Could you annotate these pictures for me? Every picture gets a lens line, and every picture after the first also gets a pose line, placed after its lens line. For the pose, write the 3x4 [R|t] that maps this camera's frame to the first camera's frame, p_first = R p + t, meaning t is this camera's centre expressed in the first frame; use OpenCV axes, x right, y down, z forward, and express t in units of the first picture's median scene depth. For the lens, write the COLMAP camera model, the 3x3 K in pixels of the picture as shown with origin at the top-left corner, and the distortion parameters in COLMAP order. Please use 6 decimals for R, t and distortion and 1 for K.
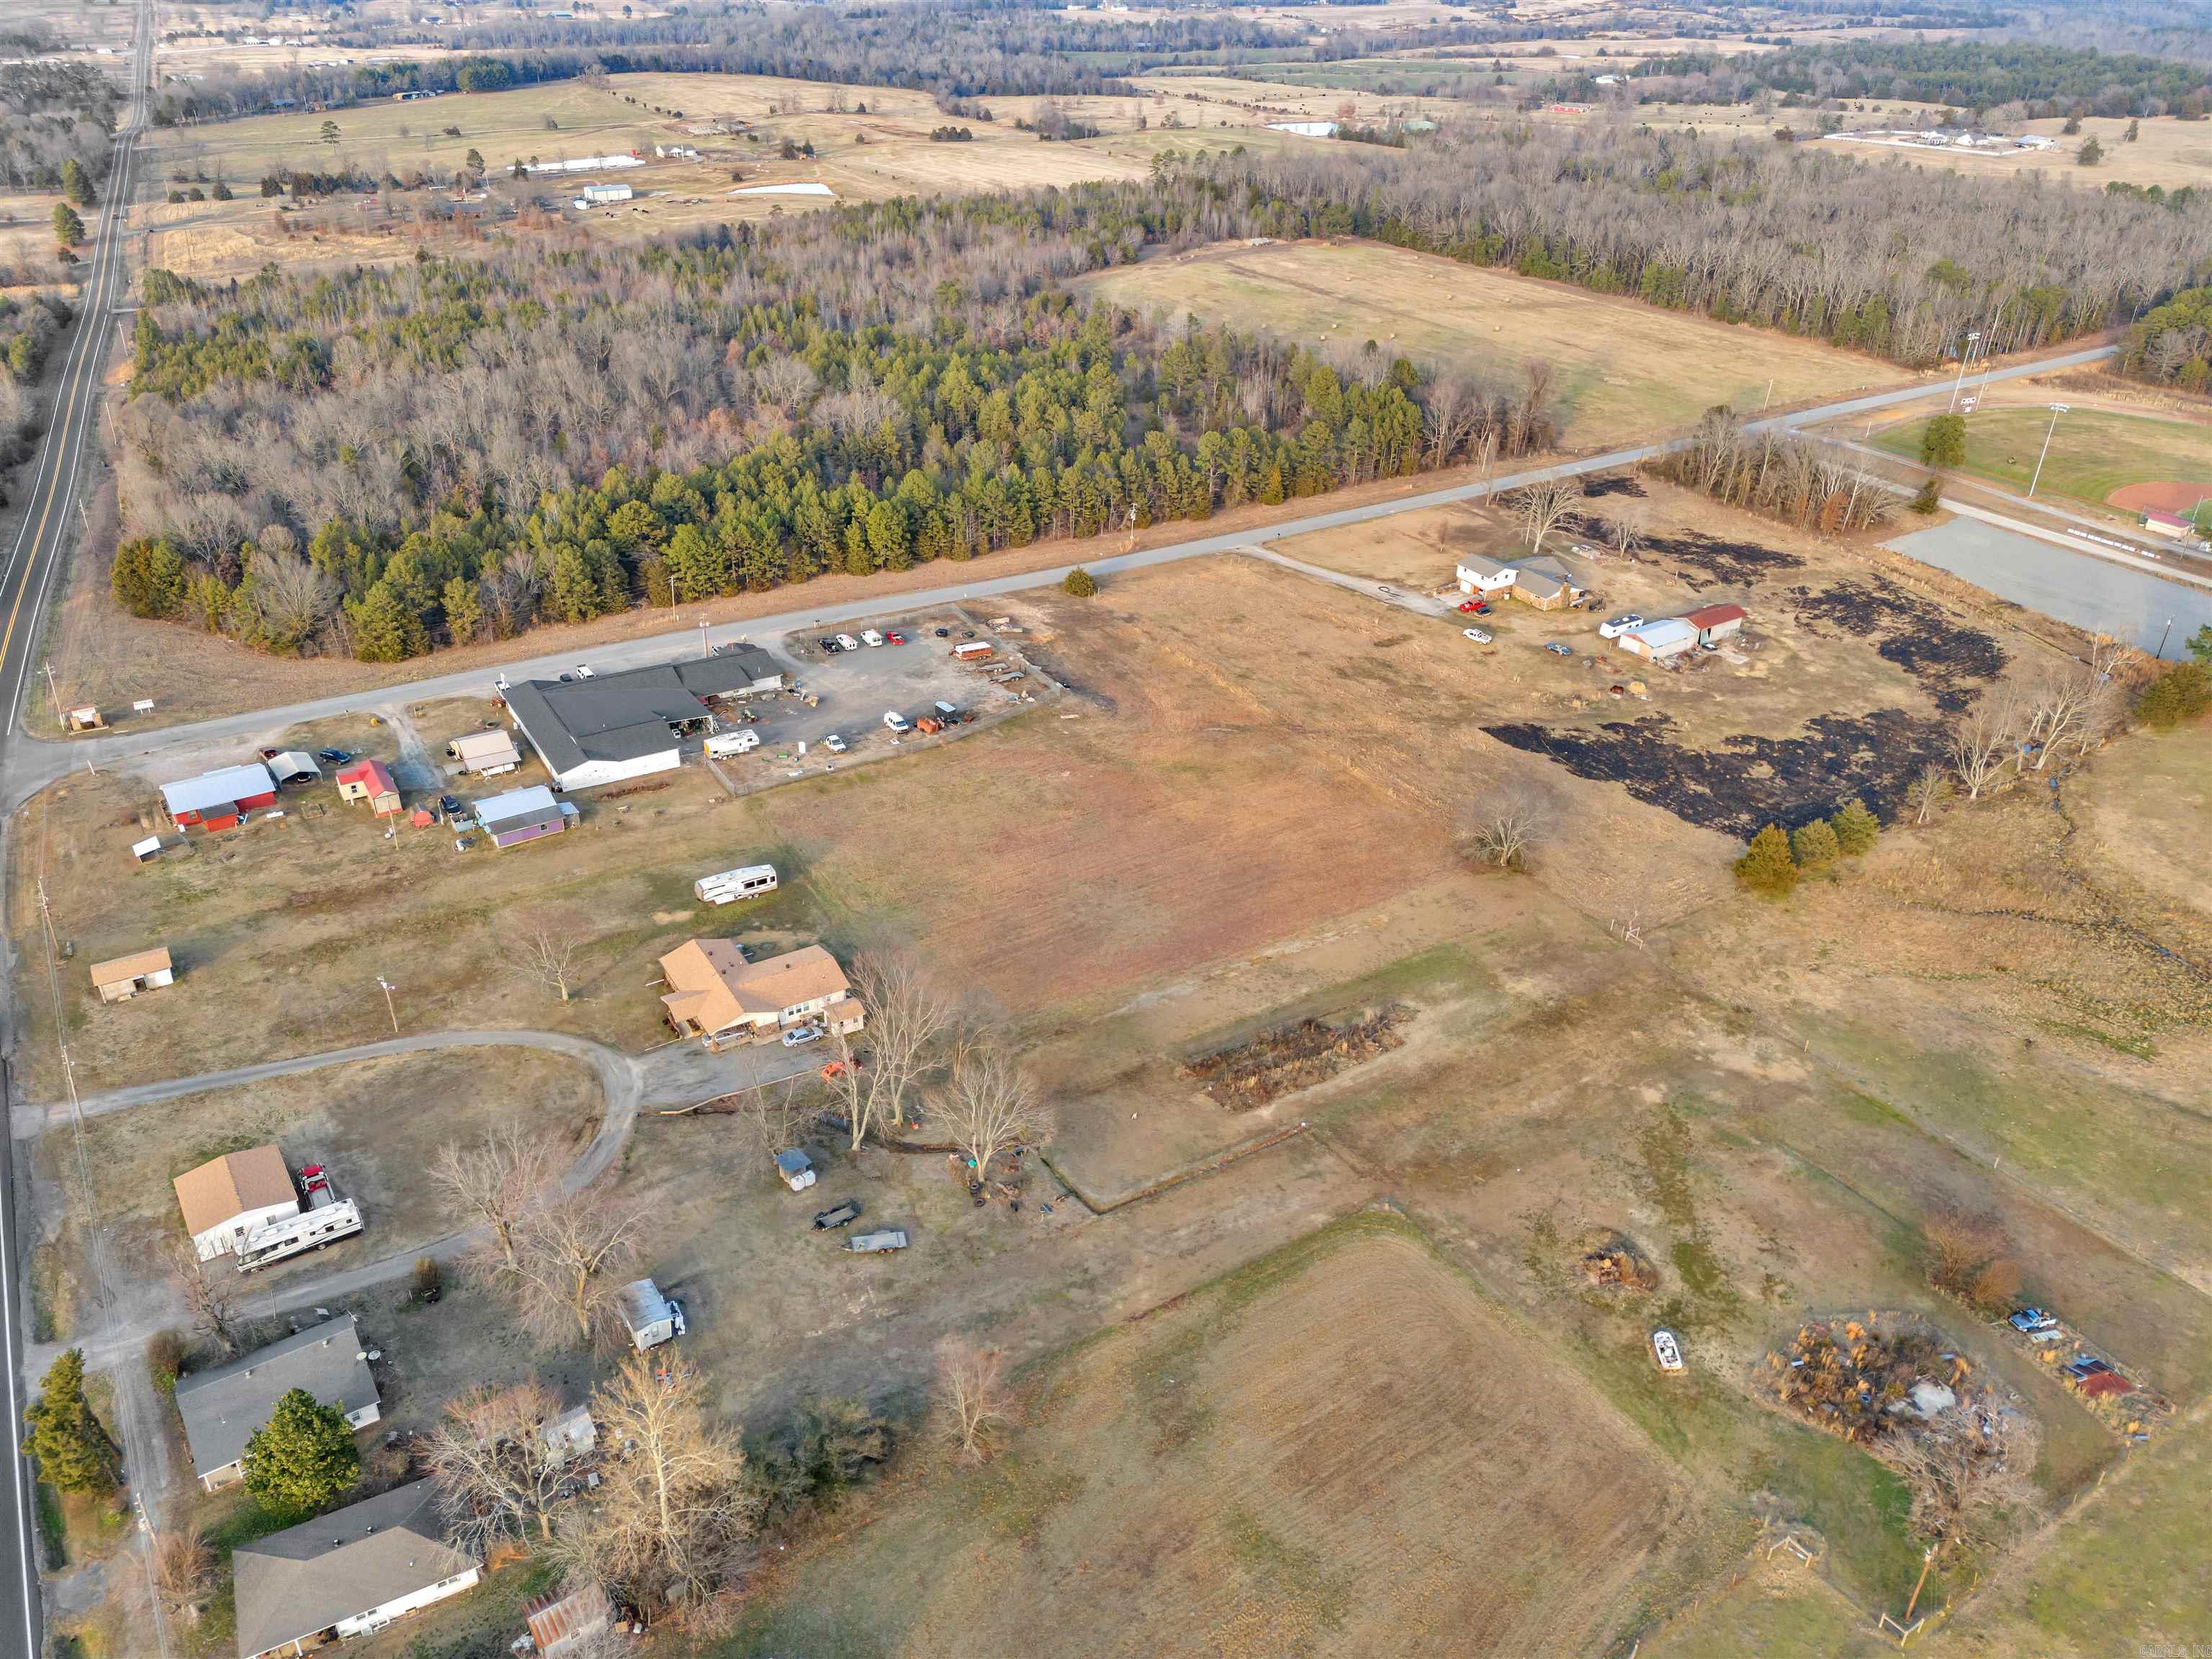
lens RADIAL K [[1619.8, 0, 1113.0], [0, 1619.8, 823.5], [0, 0, 1]] dist [0.064870, -0.064107]
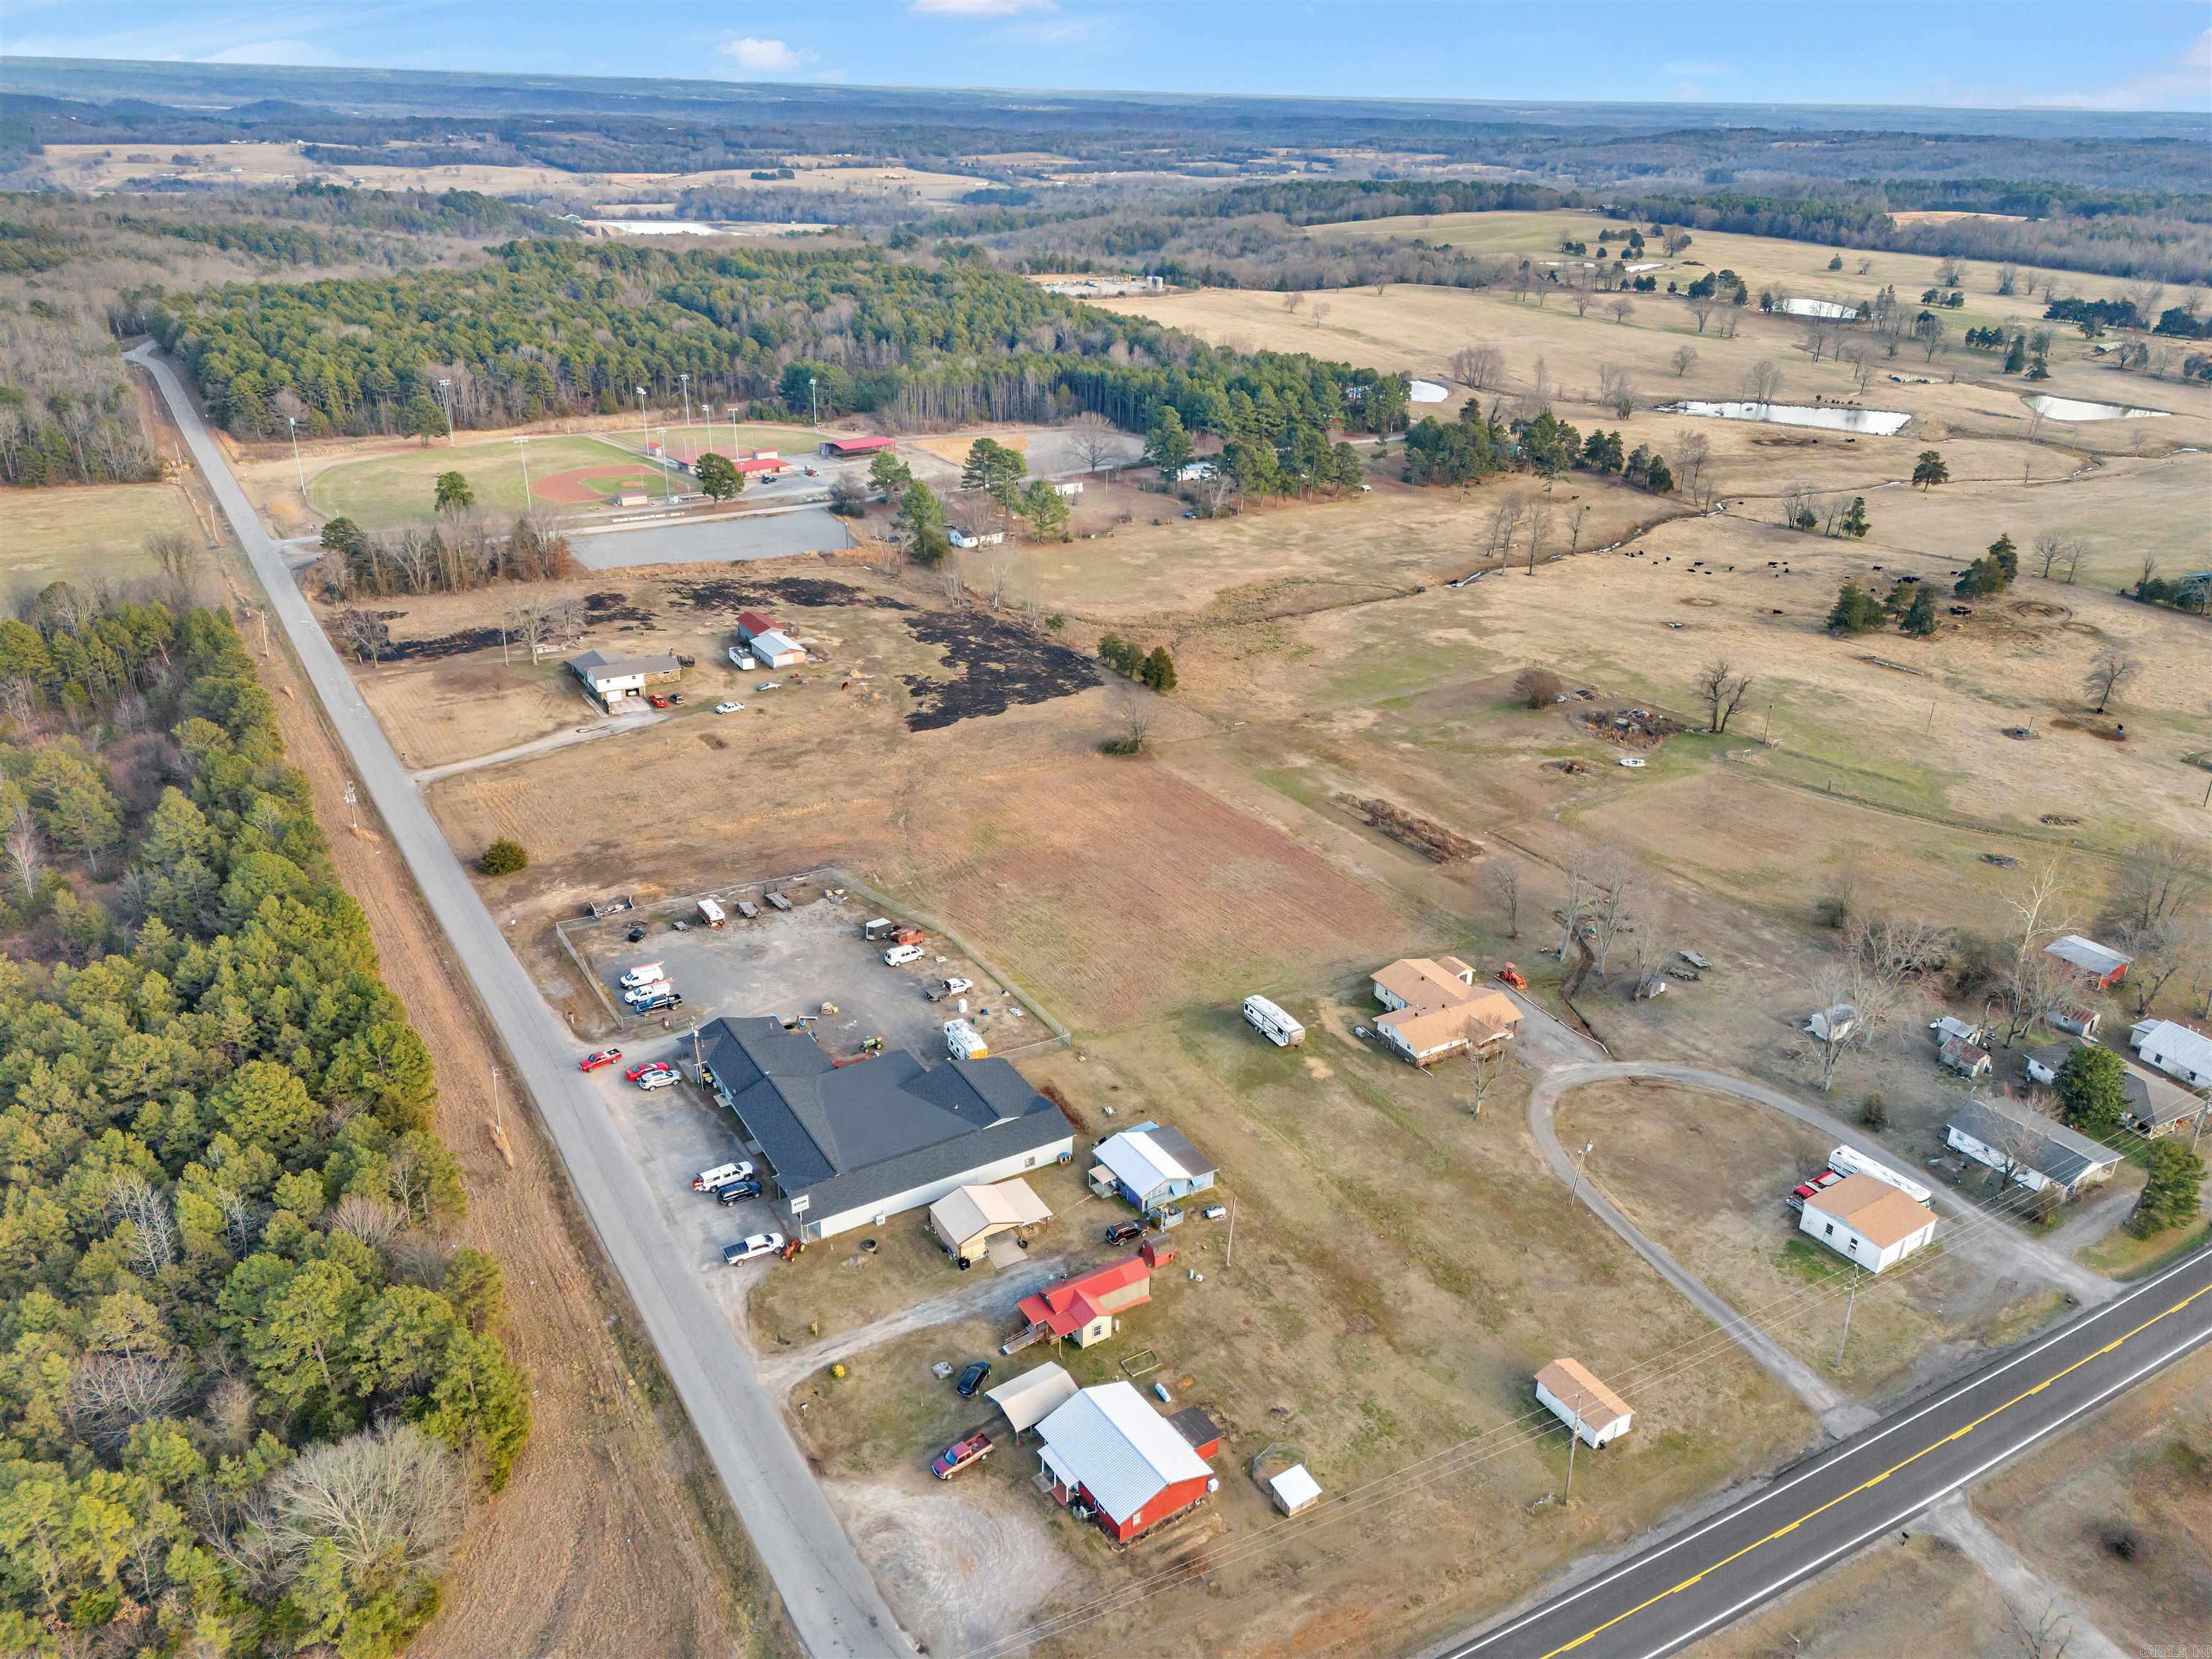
lens RADIAL K [[1606.5, 0, 1121.0], [0, 1606.5, 829.9], [0, 0, 1]] dist [0.088649, -0.073354]
pose [[0.015134, -0.436243, 0.899701, -0.846223], [0.471367, 0.796658, 0.378351, -0.372312], [-0.881807, 0.418364, 0.217687, 0.660898]]
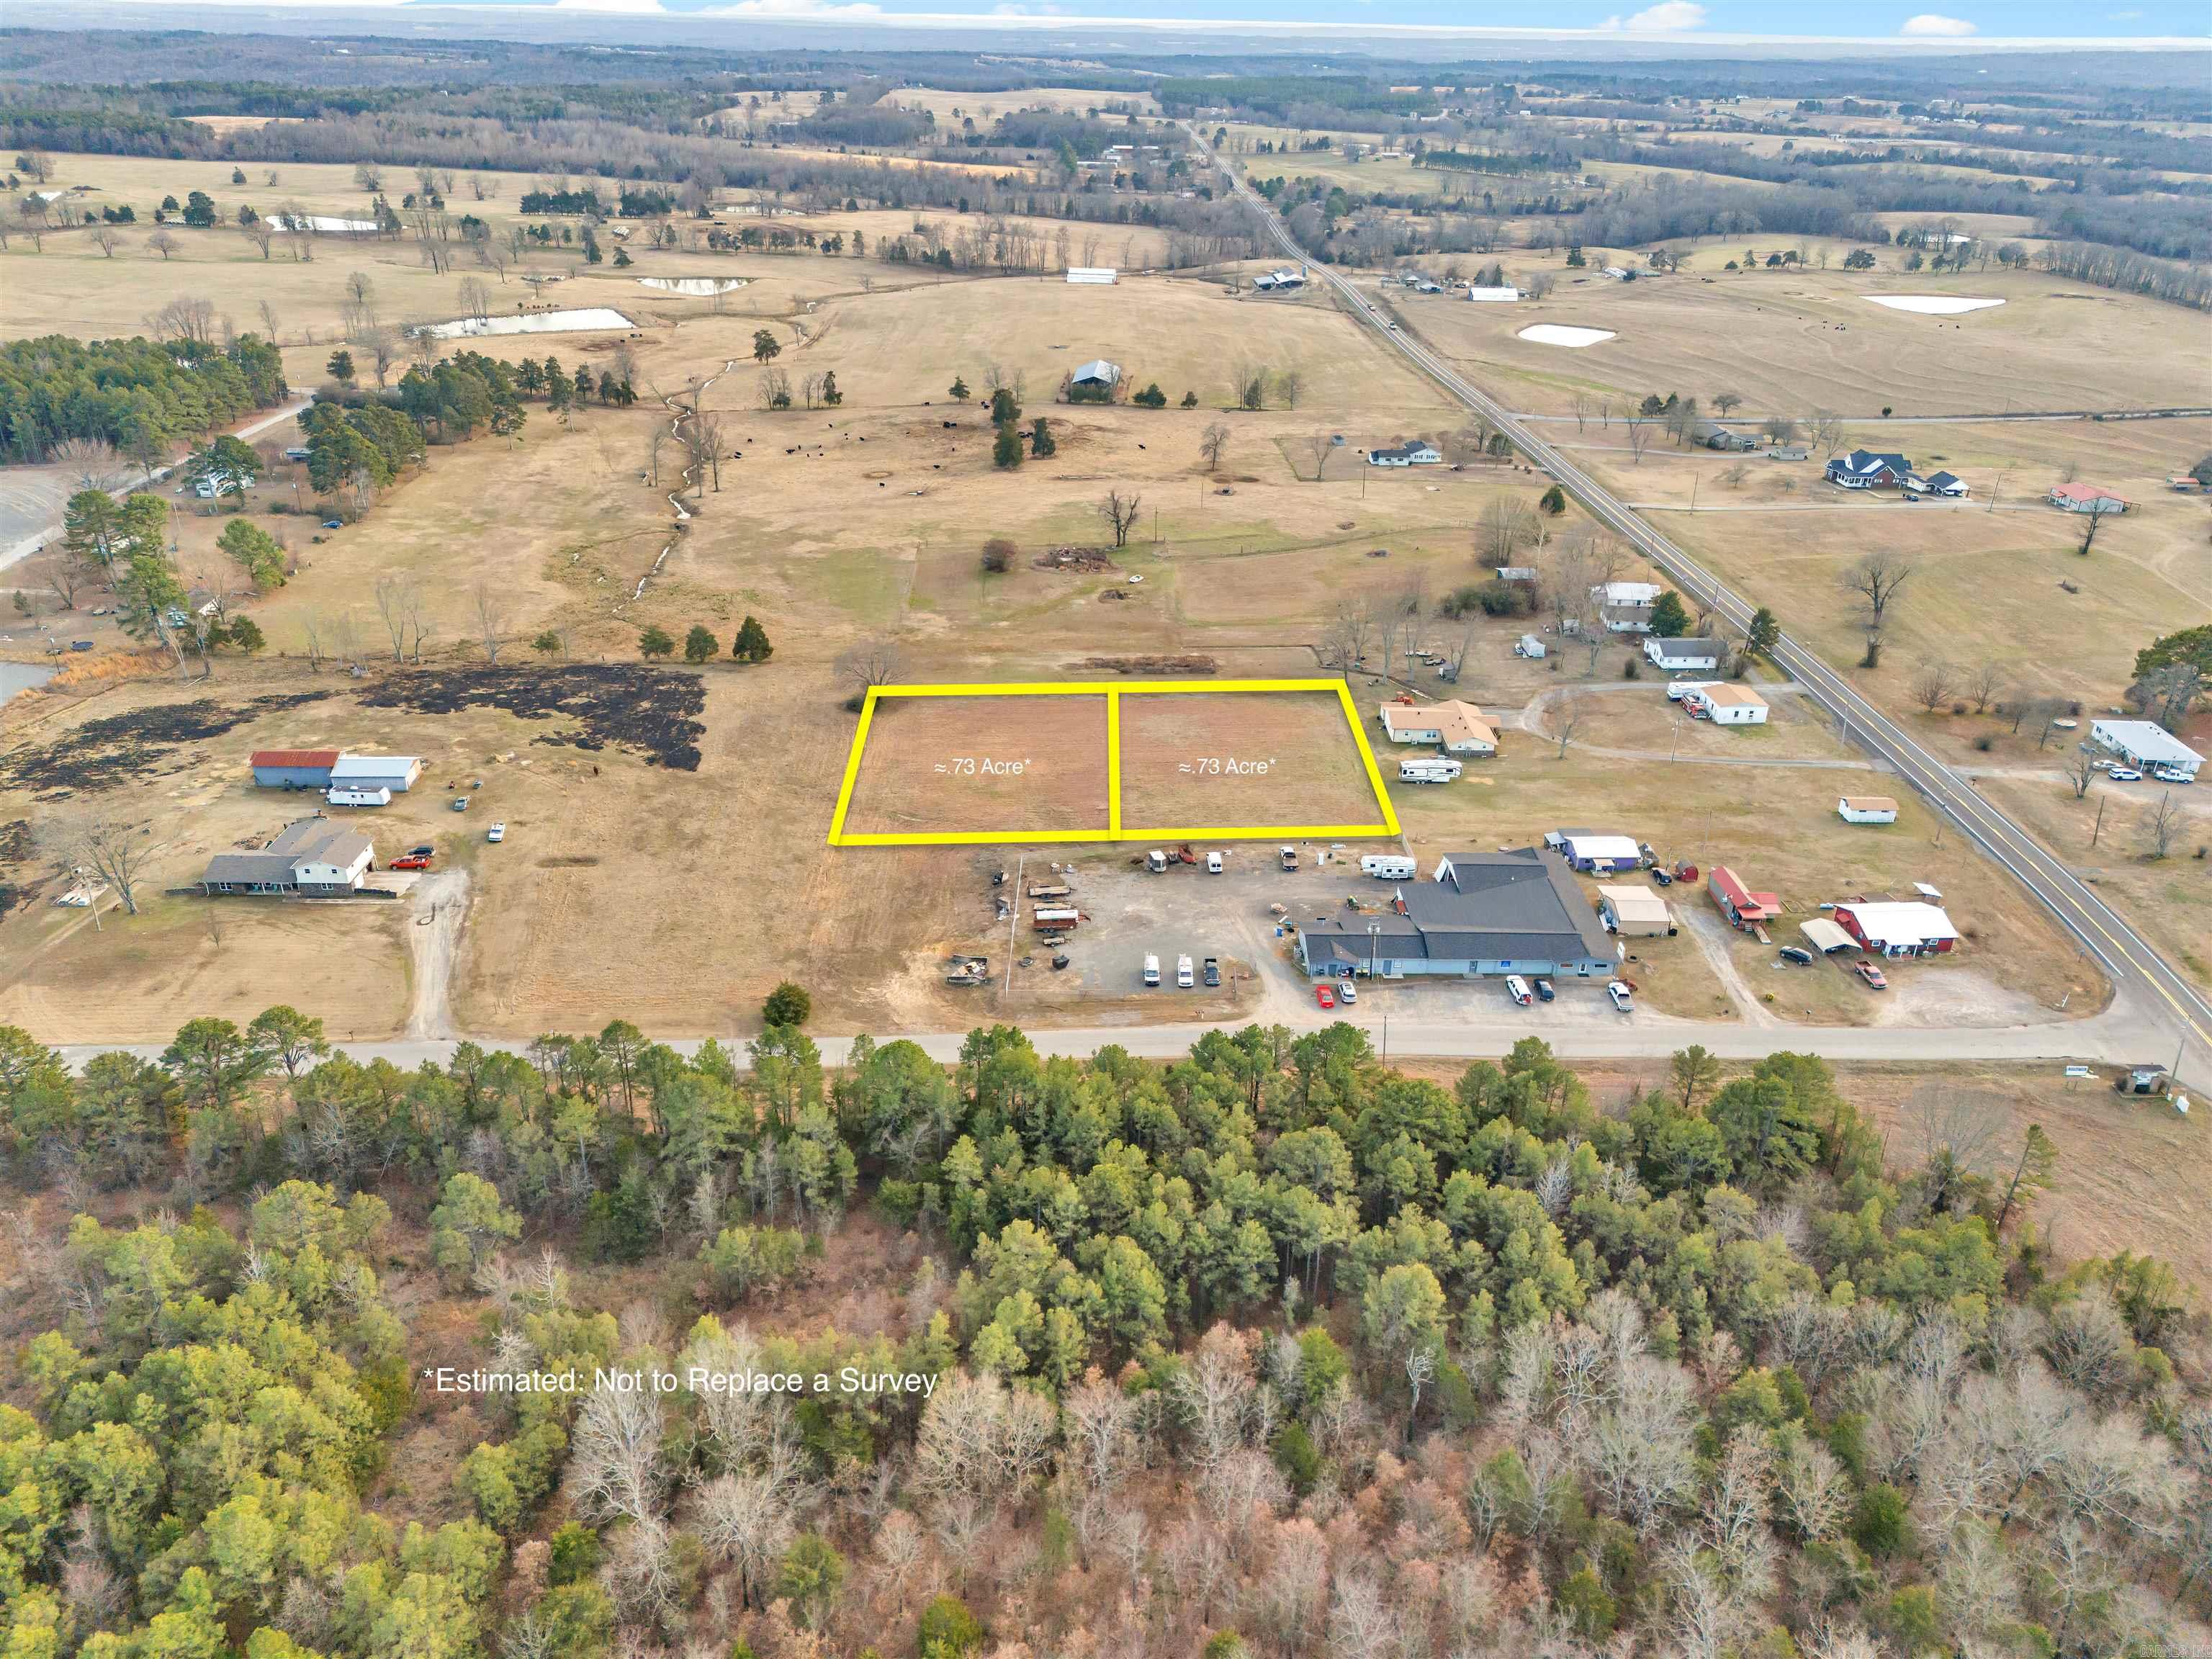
lens RADIAL K [[1619.8, 0, 1113.0], [0, 1619.8, 823.5], [0, 0, 1]] dist [0.064870, -0.064107]
pose [[-0.854378, -0.263680, 0.447785, -0.486997], [0.221380, 0.594906, 0.772708, -0.798017], [-0.470138, 0.759315, -0.449901, 1.392819]]
